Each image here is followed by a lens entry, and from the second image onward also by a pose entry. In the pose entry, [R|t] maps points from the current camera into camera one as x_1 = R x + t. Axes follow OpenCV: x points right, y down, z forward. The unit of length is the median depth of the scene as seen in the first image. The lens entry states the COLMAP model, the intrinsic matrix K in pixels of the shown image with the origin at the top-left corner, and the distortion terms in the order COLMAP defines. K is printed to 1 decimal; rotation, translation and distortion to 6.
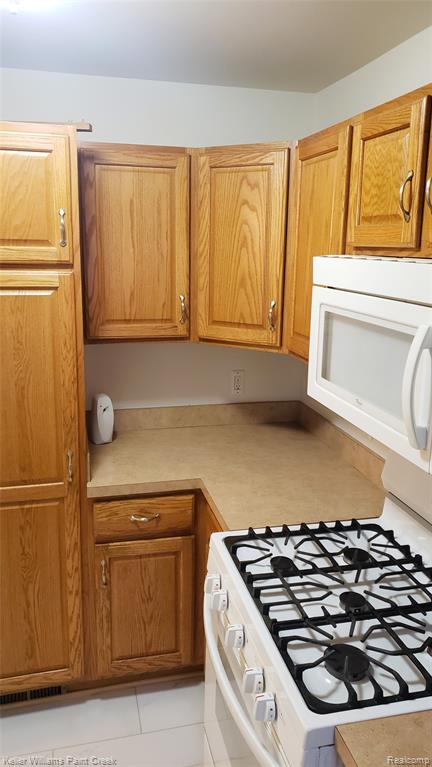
lens RADIAL K [[598.0, 0, 216.4], [0, 598.0, 383.5], [0, 0, 1]] dist [0.009743, -0.009164]
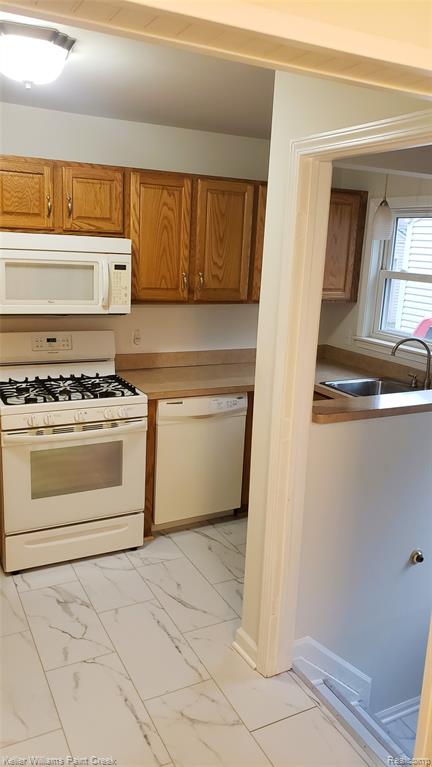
lens RADIAL K [[598.0, 0, 217.7], [0, 598.0, 382.5], [0, 0, 1]] dist [0.009743, -0.009164]
pose [[-0.244409, -0.251915, 0.936378, -1.334352], [0.169430, 0.939714, 0.297036, -0.160607], [-0.954755, 0.231249, -0.186992, 0.612920]]
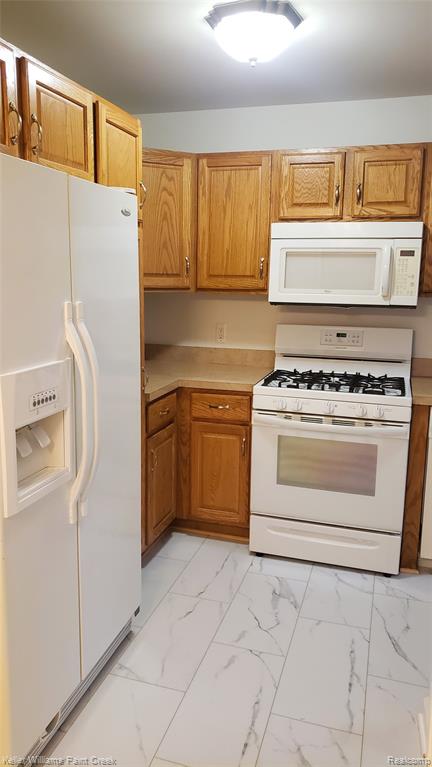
lens RADIAL K [[598.0, 0, 213.5], [0, 598.0, 381.9], [0, 0, 1]] dist [0.009743, -0.009164]
pose [[0.518711, -0.161570, 0.839544, -1.197067], [0.188769, 0.979389, 0.071852, 0.075197], [-0.833850, 0.121209, 0.538519, 0.173659]]
